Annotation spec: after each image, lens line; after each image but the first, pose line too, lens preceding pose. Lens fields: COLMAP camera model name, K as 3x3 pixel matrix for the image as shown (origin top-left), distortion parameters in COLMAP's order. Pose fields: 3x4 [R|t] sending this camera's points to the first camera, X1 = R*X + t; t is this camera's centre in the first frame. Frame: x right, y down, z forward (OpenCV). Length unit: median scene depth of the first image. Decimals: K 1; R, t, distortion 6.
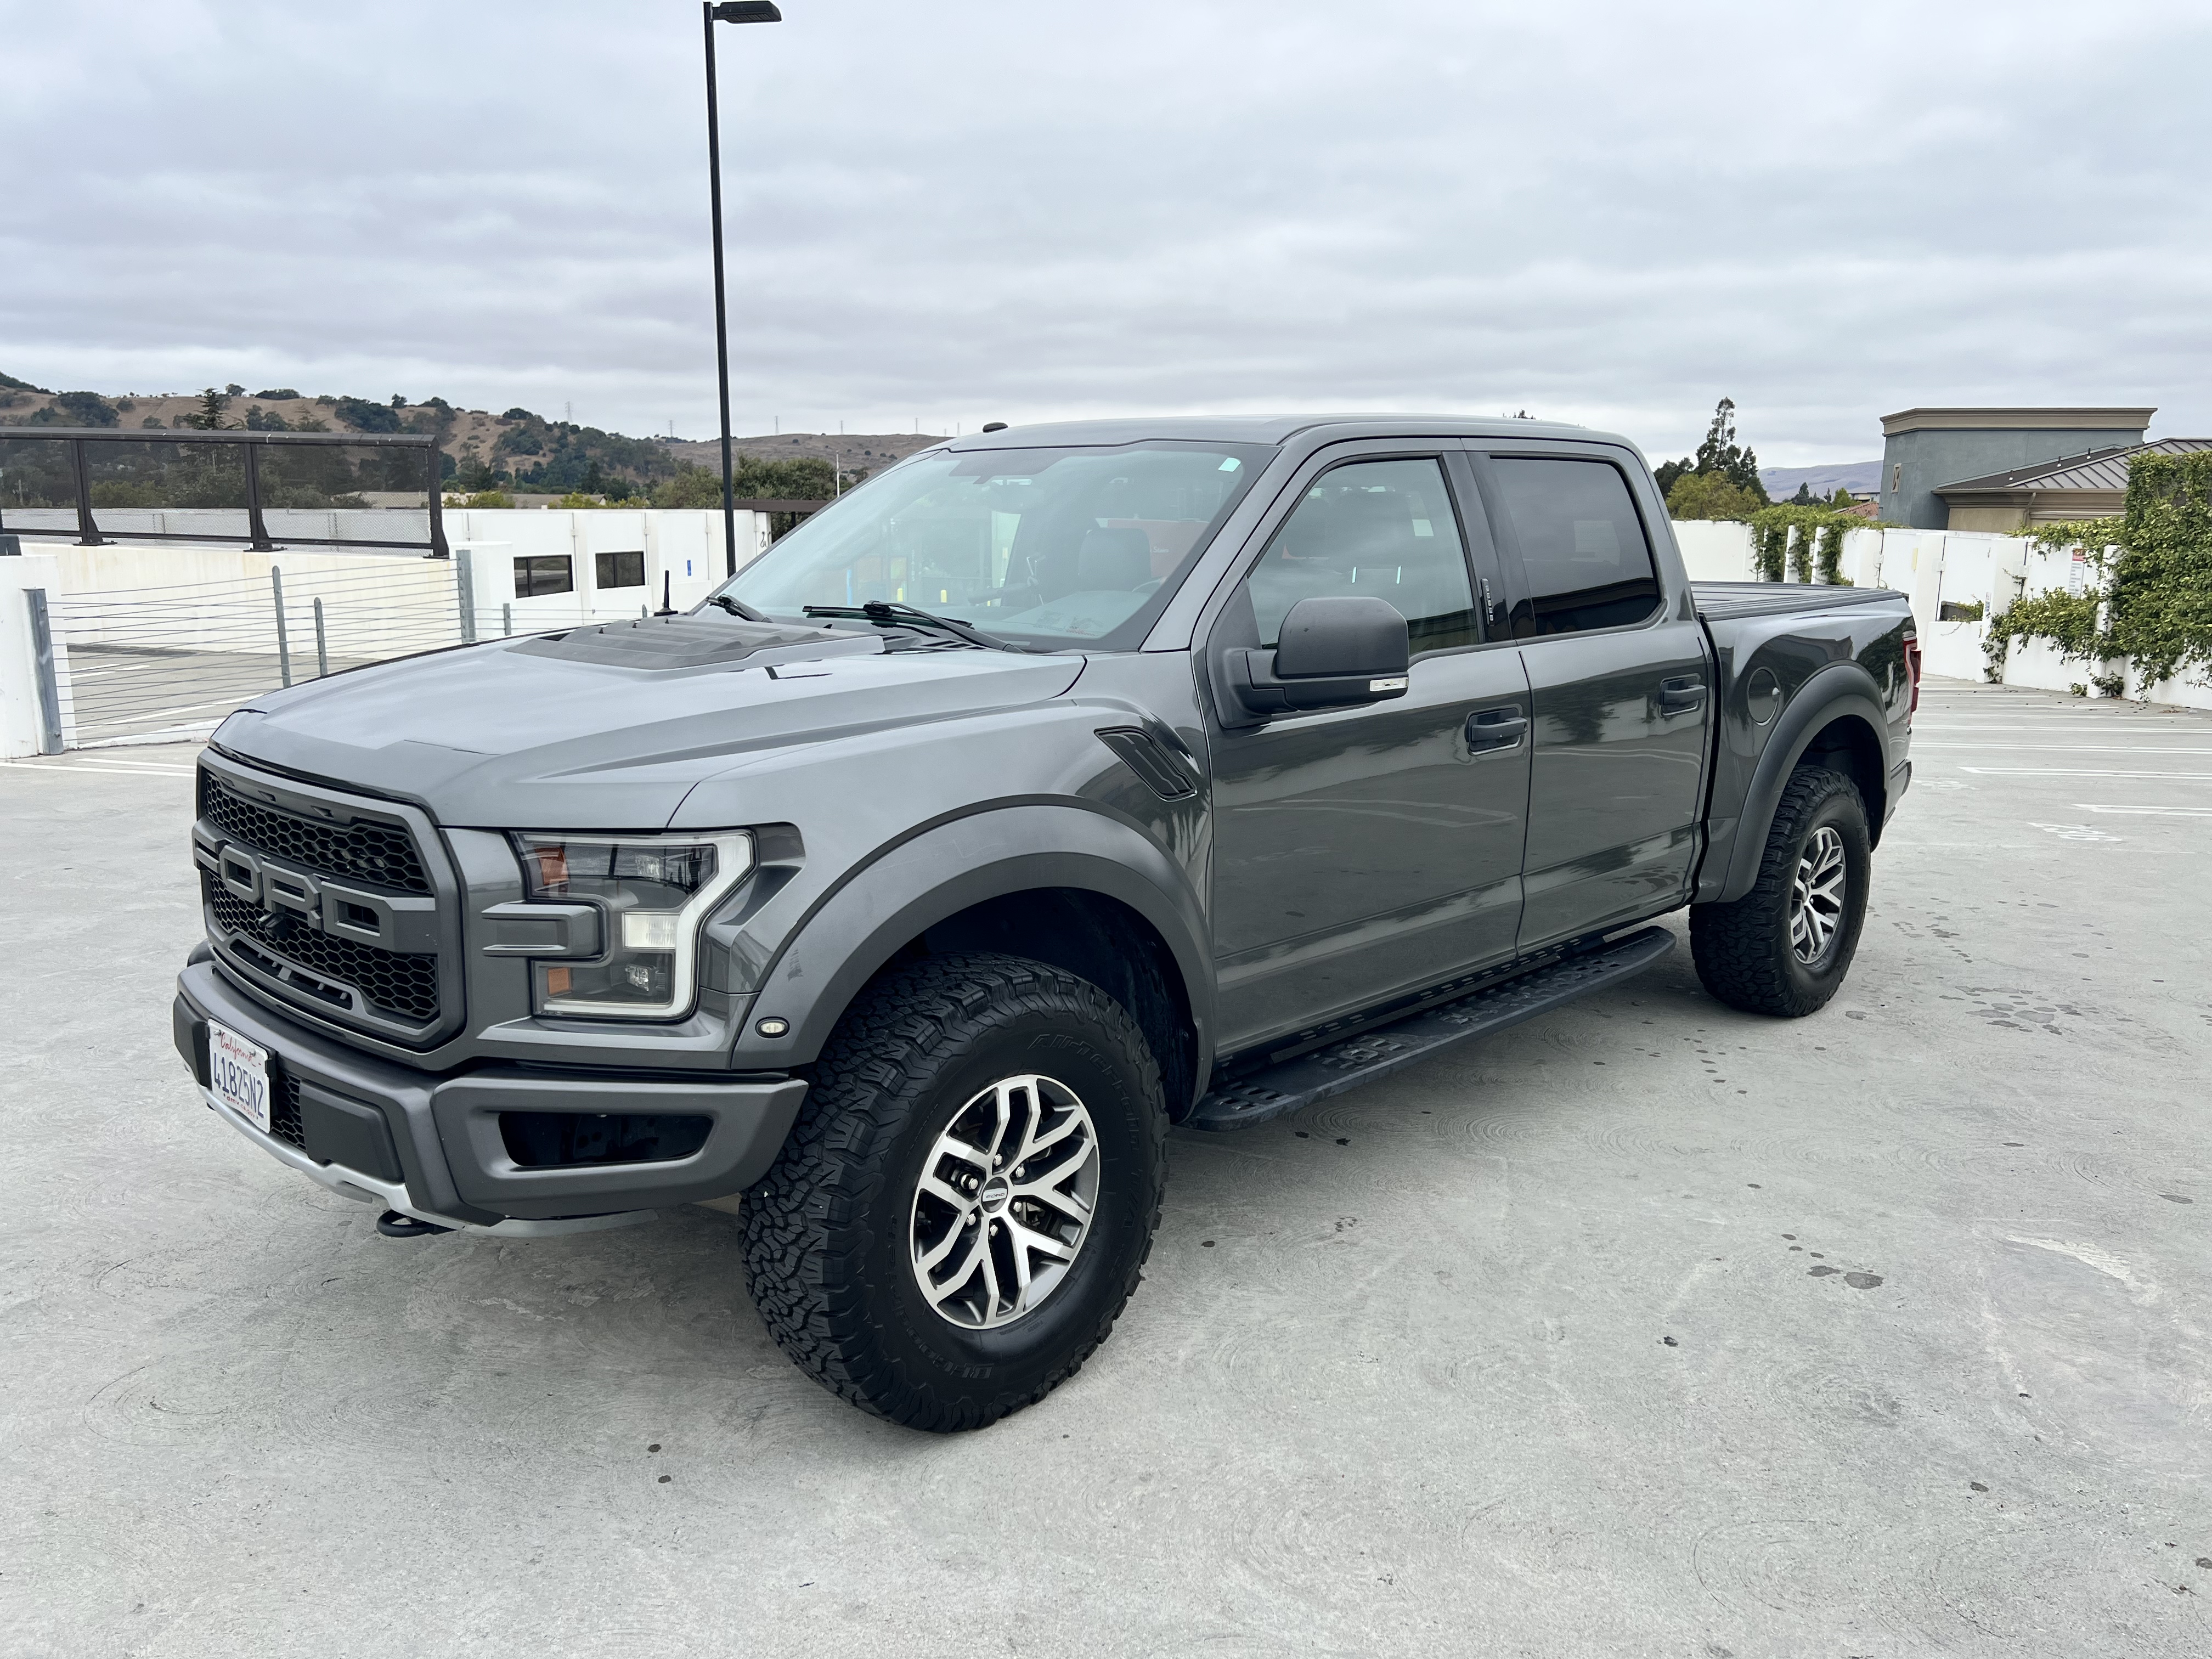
lens RADIAL K [[1652.7, 0, 1106.7], [0, 1652.7, 838.2], [0, 0, 1]] dist [0.059338, -0.065367]
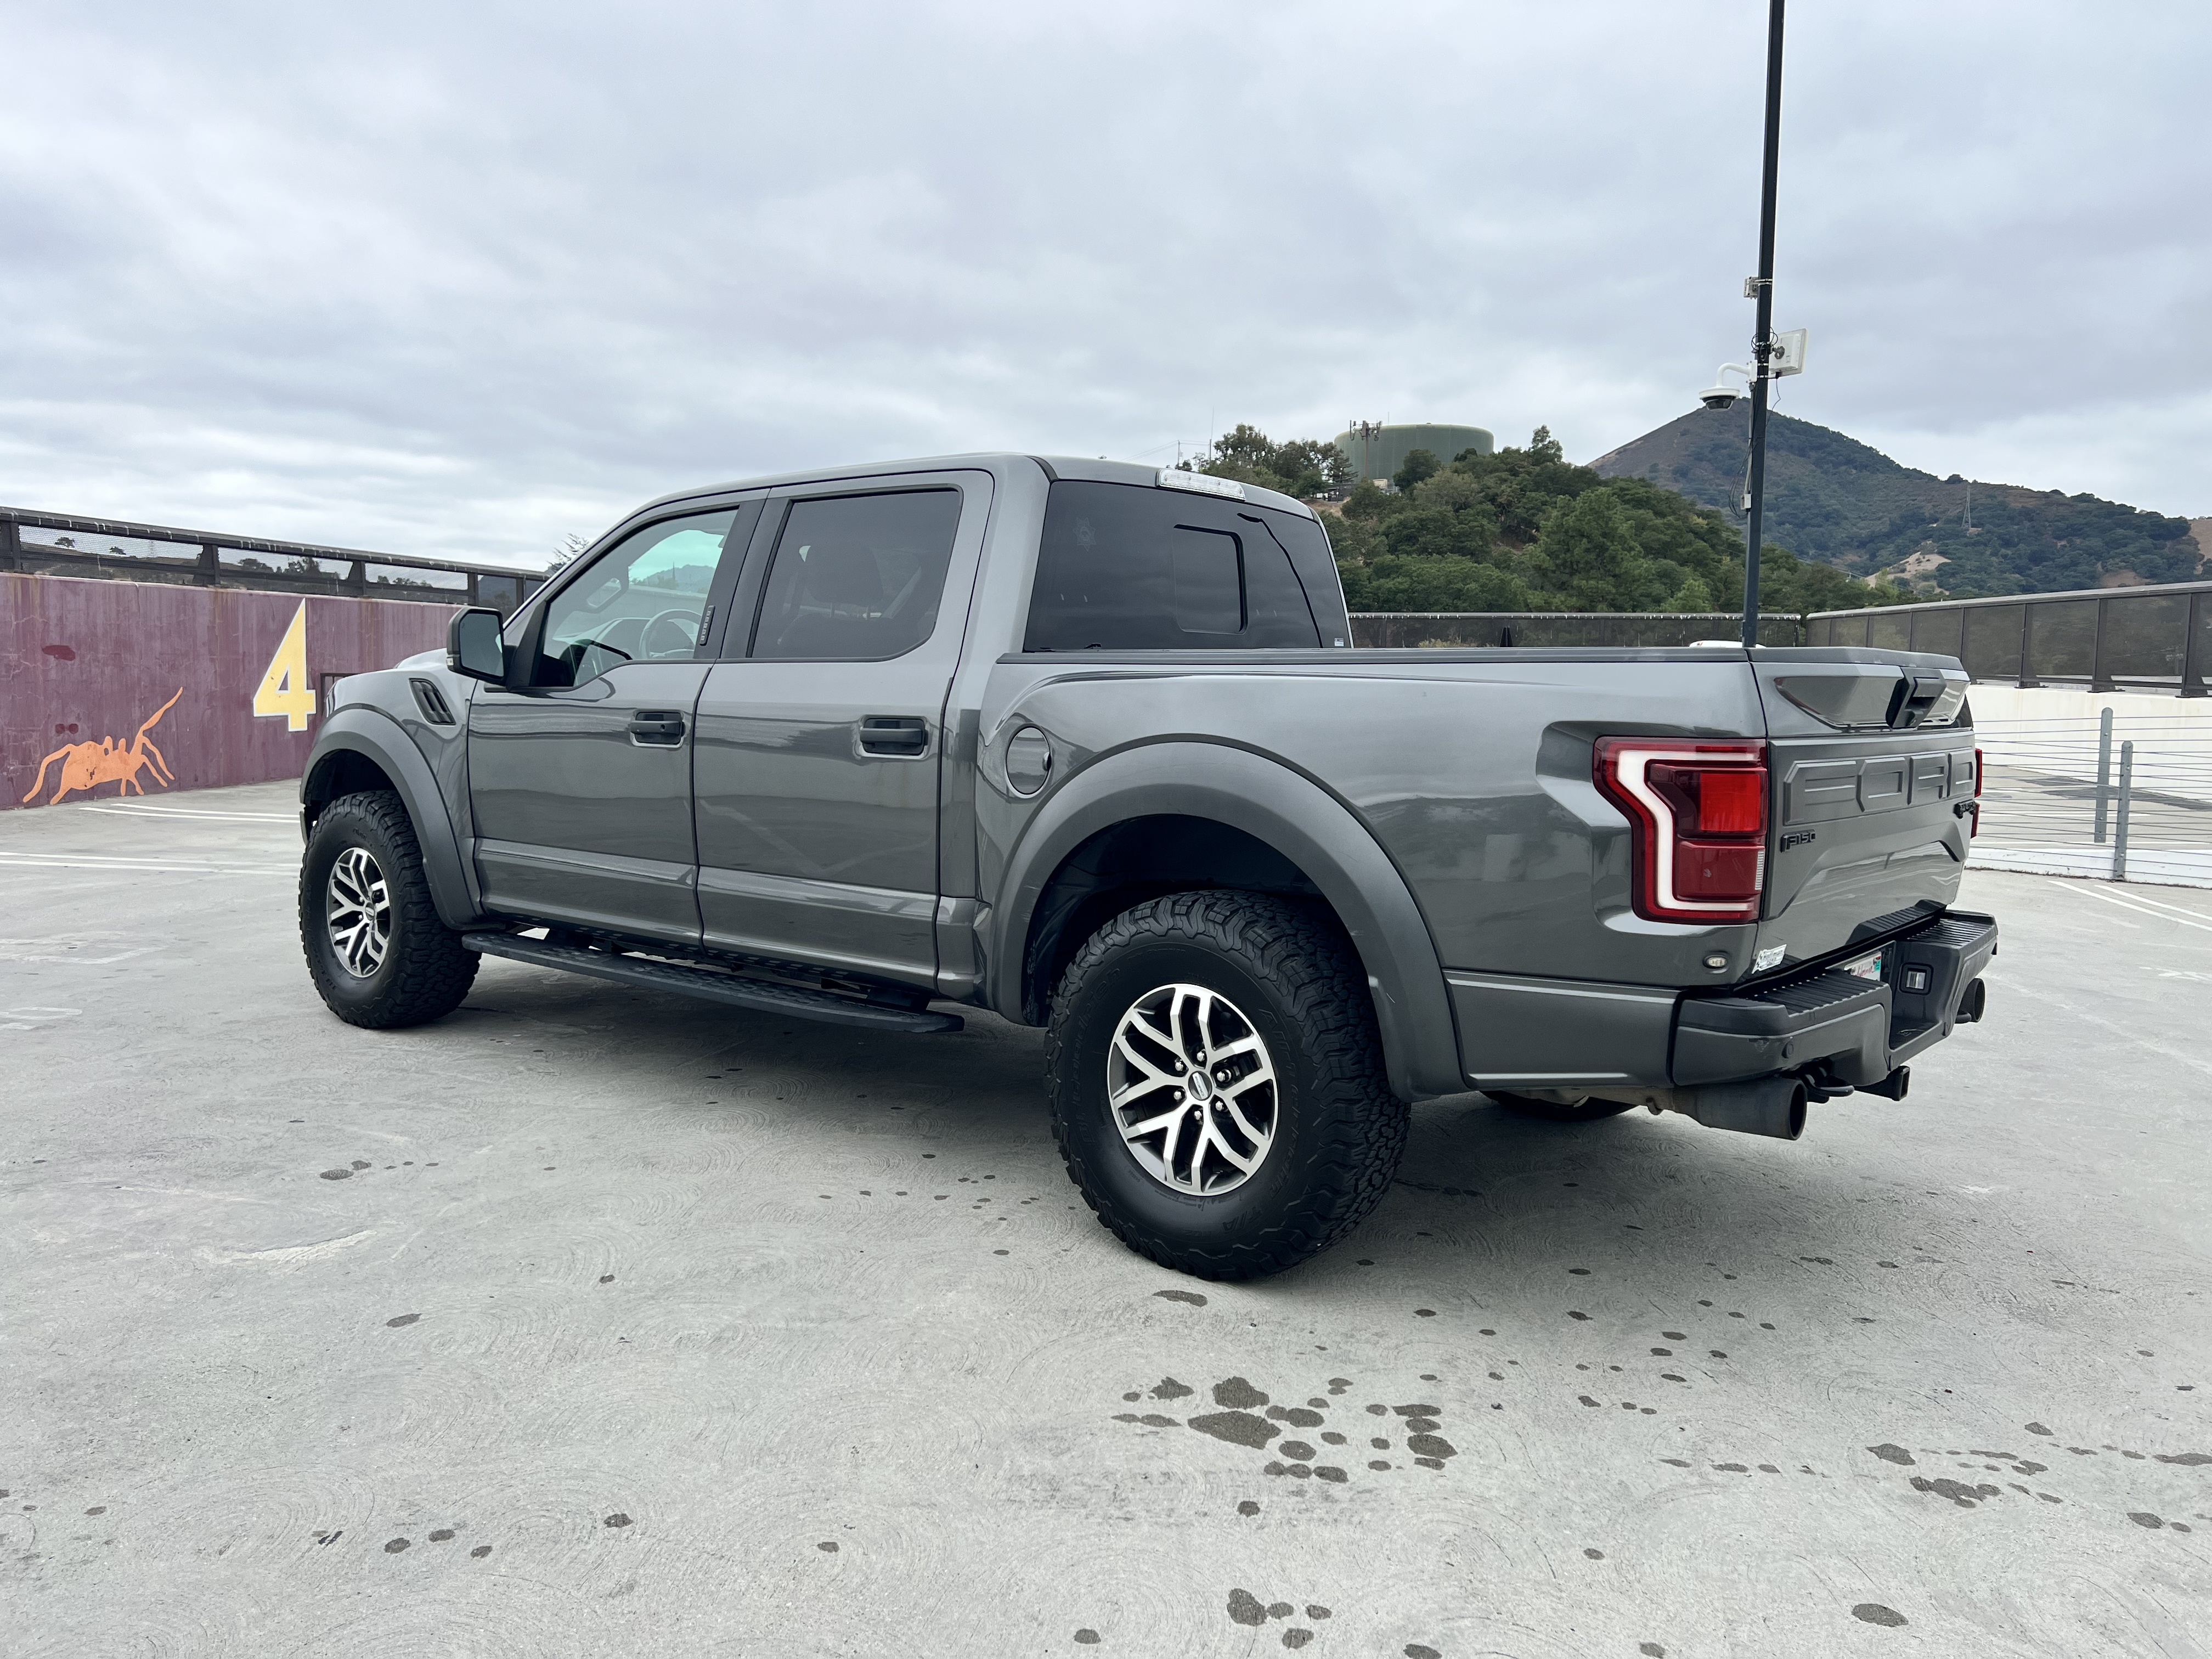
lens RADIAL K [[1652.7, 0, 1087.6], [0, 1652.7, 821.4], [0, 0, 1]] dist [0.059338, -0.065367]
pose [[0.088017, 0.083704, -0.992596, 1.165305], [-0.205469, 0.976560, 0.064132, -0.113333], [0.974698, 0.198303, 0.103153, 0.957230]]
